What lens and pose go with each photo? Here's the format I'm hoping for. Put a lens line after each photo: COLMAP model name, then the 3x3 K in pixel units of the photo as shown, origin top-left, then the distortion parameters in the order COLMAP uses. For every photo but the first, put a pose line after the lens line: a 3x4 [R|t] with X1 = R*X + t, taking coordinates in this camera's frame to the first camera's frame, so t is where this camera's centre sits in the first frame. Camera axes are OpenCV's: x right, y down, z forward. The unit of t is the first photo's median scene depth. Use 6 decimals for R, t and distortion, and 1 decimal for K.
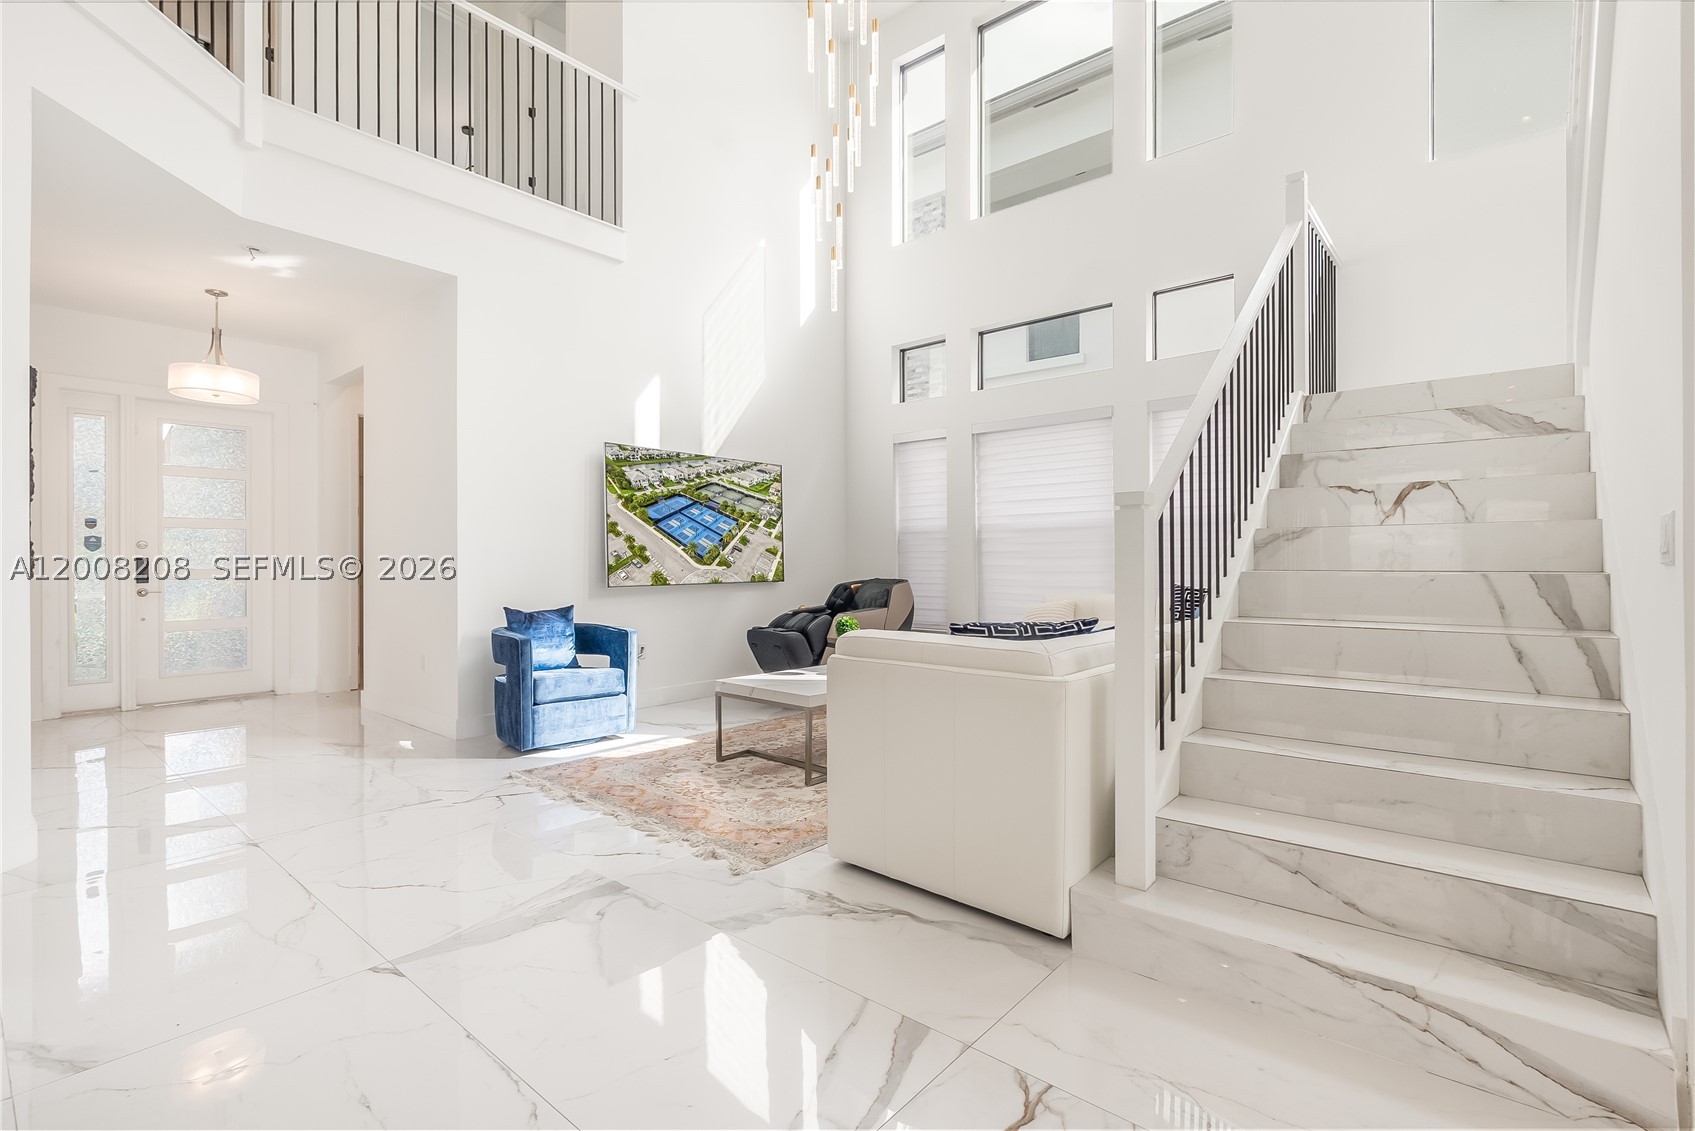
lens RADIAL K [[775.5, 0, 850.0], [0, 775.5, 564.6], [0, 0, 1]] dist [-0.005140, -0.000992]
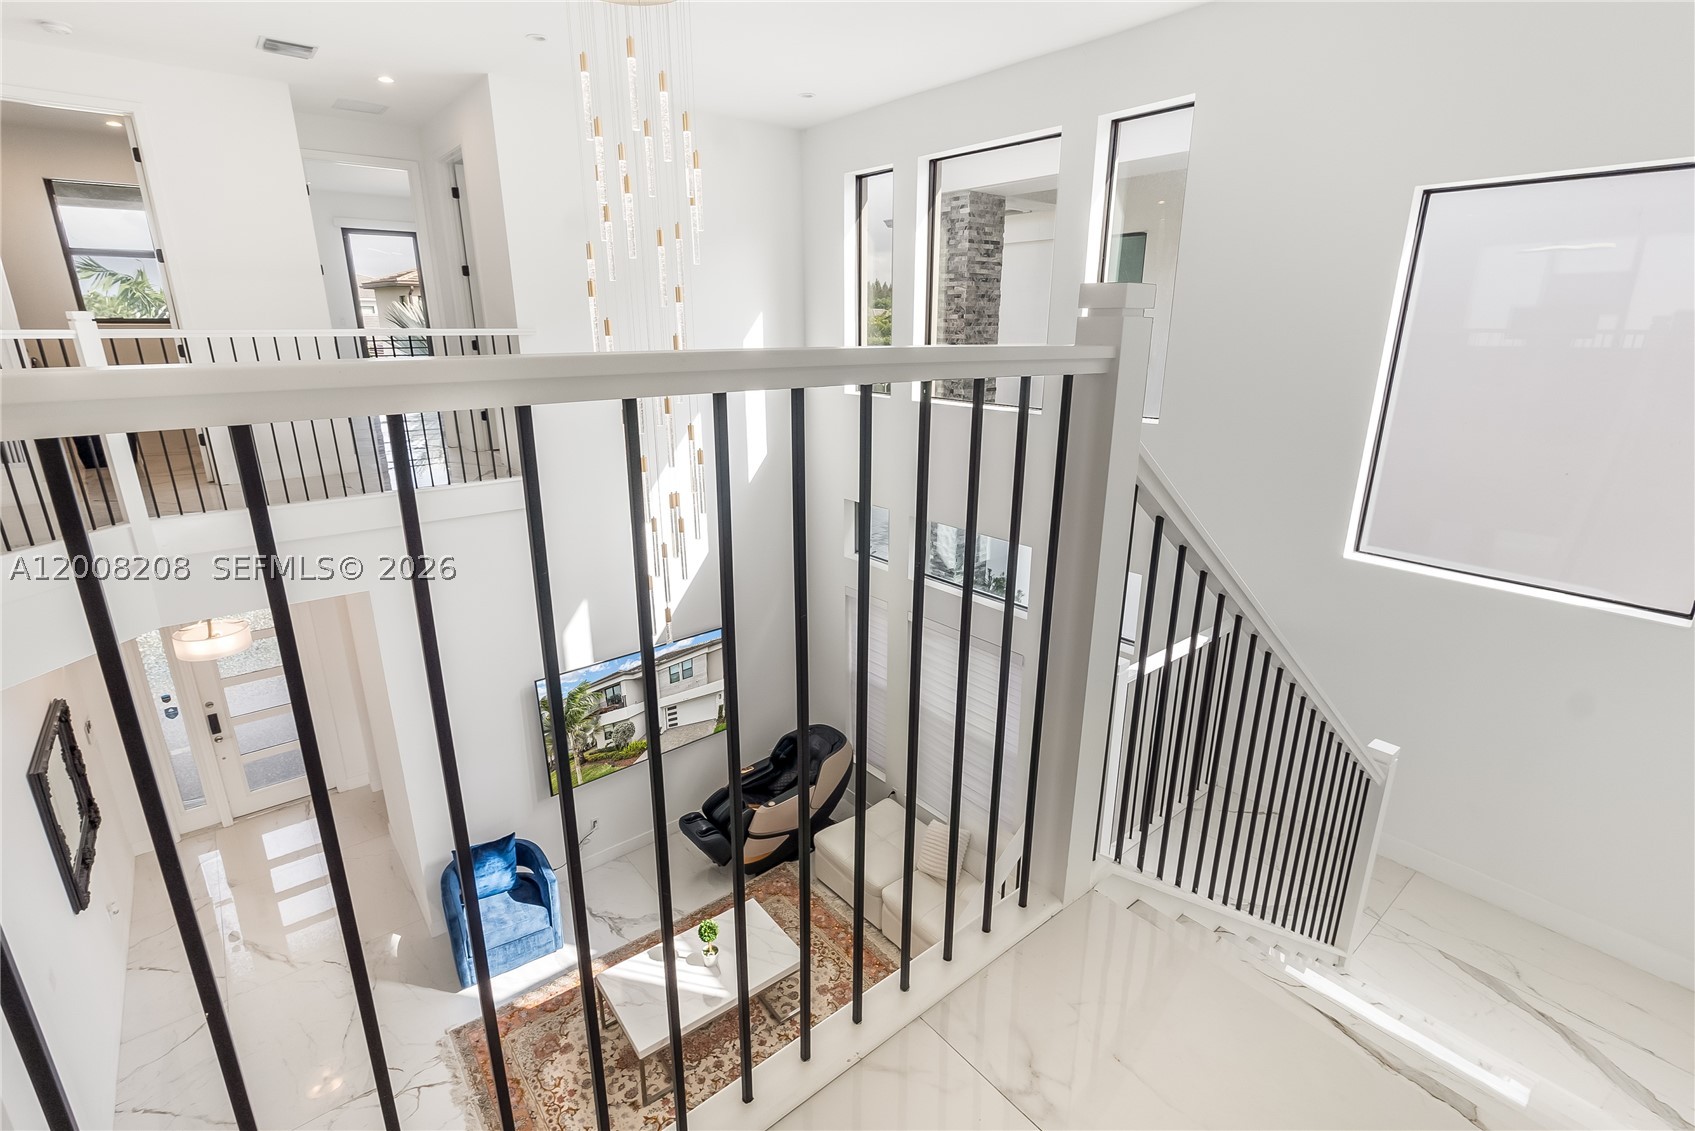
lens RADIAL K [[775.5, 0, 850.0], [0, 775.5, 564.6], [0, 0, 1]] dist [-0.005140, -0.000992]
pose [[0.984440, 0.052964, -0.167550, 0.436510], [-0.003645, 0.959445, 0.281872, -0.910234], [0.175684, -0.276875, 0.944709, 0.118103]]
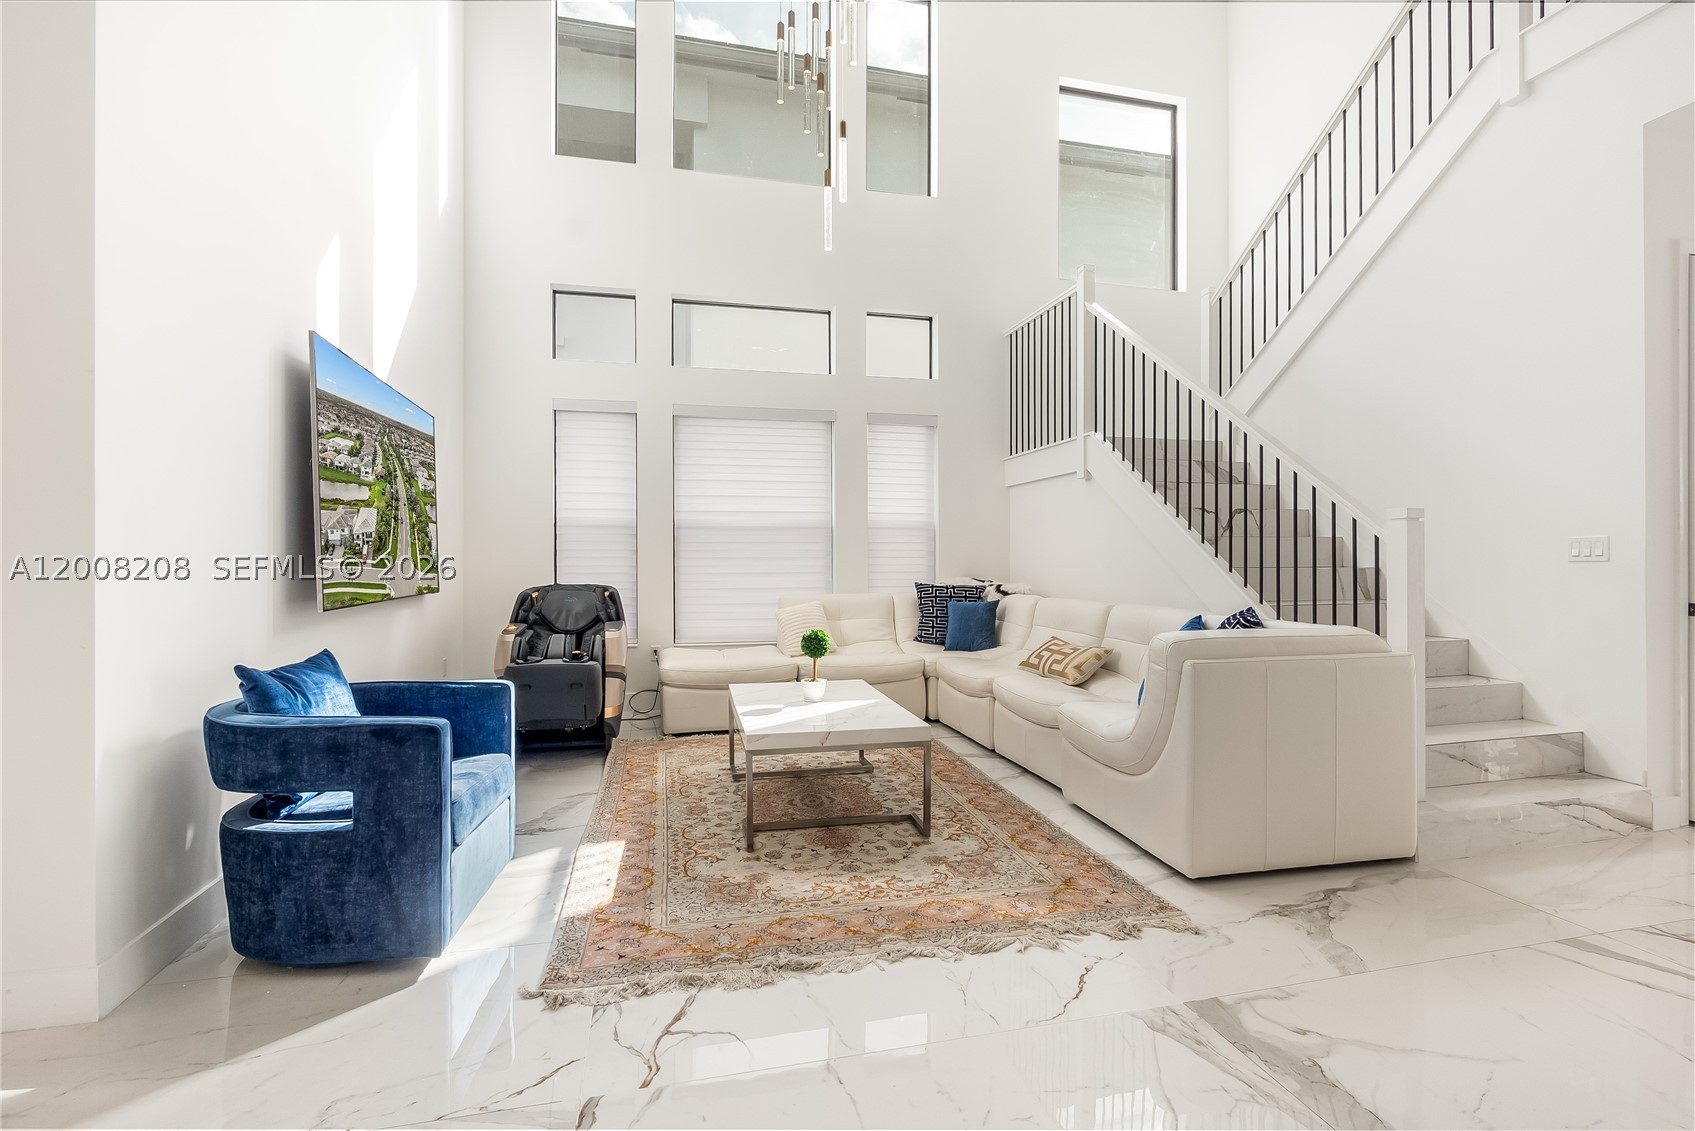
lens RADIAL K [[775.5, 0, 850.0], [0, 775.5, 564.6], [0, 0, 1]] dist [-0.005140, -0.000992]
pose [[0.585728, -0.003813, 0.810499, -0.758133], [0.005907, 0.999982, 0.000435, -0.001029], [-0.810486, 0.004533, 0.585740, 0.589455]]
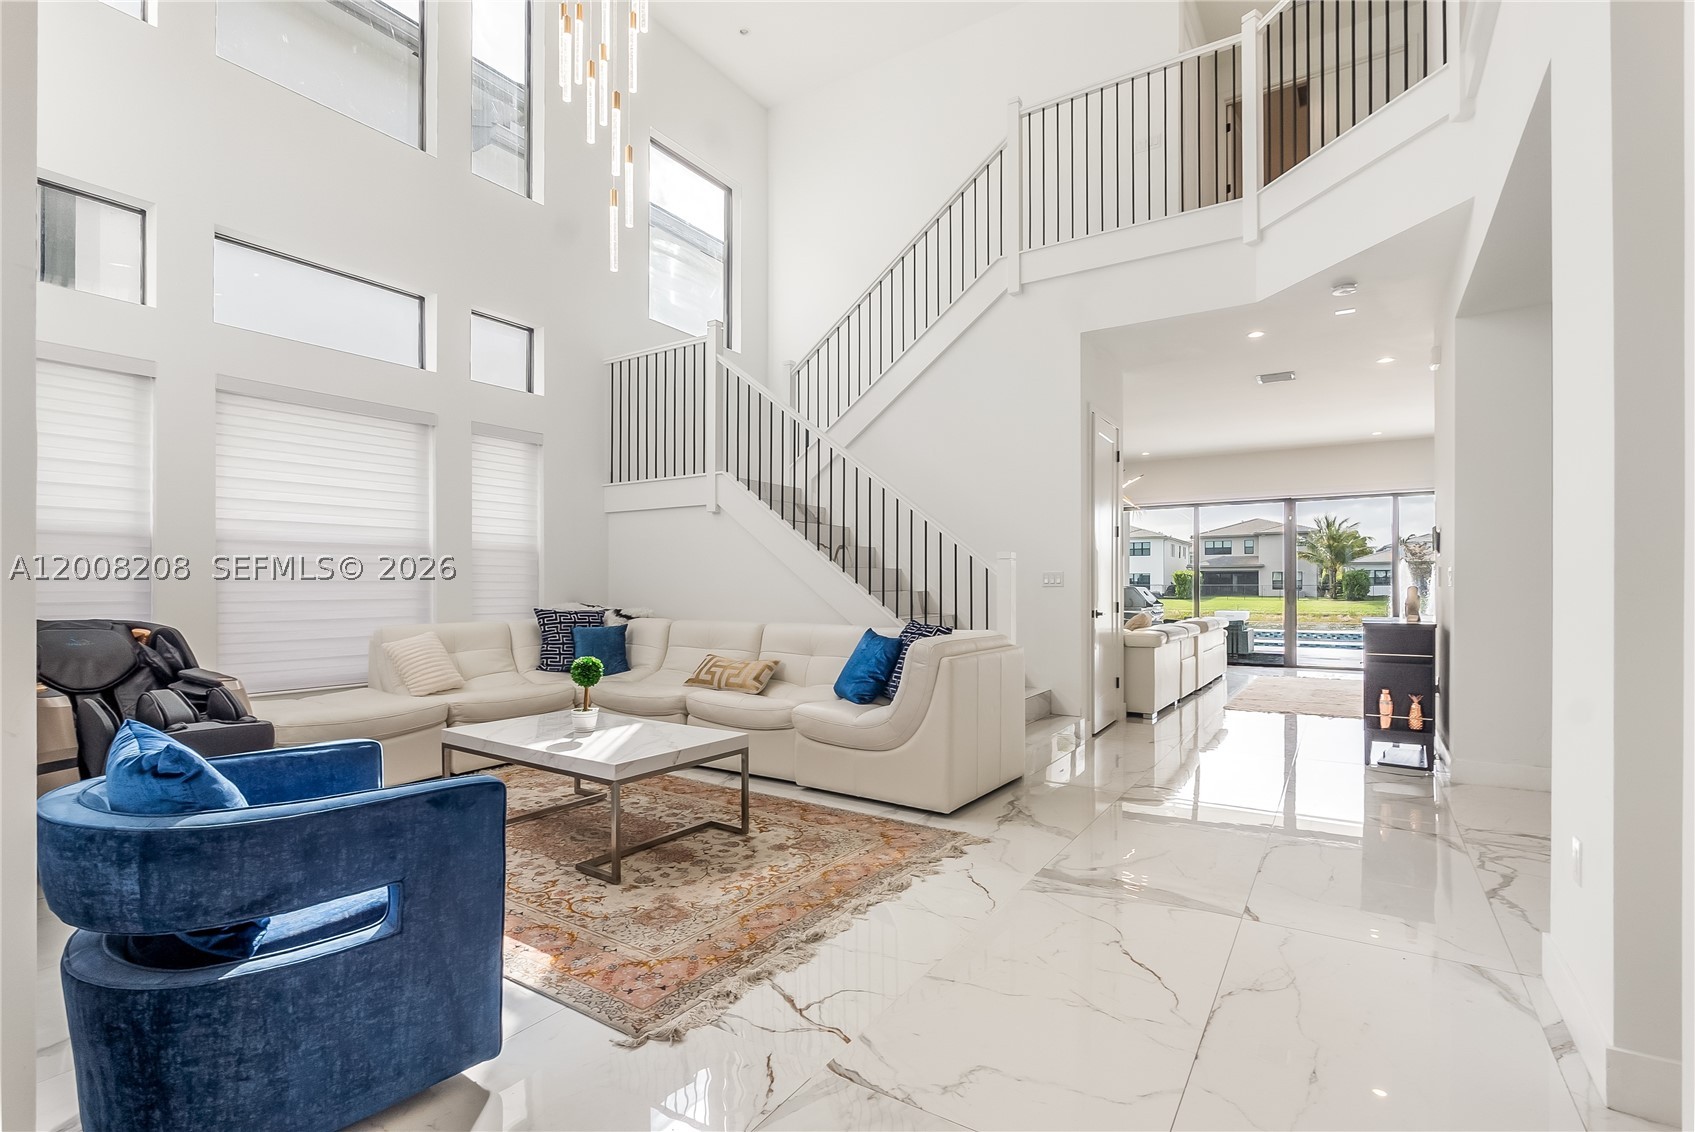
lens RADIAL K [[785.8, 0, 846.7], [0, 785.8, 590.6], [0, 0, 1]] dist [-0.003640, -0.000477]
pose [[-0.127844, -0.006287, 0.991774, -0.976627], [0.005984, 0.999957, 0.007110, -0.004952], [-0.991776, 0.006844, -0.127800, 0.998831]]
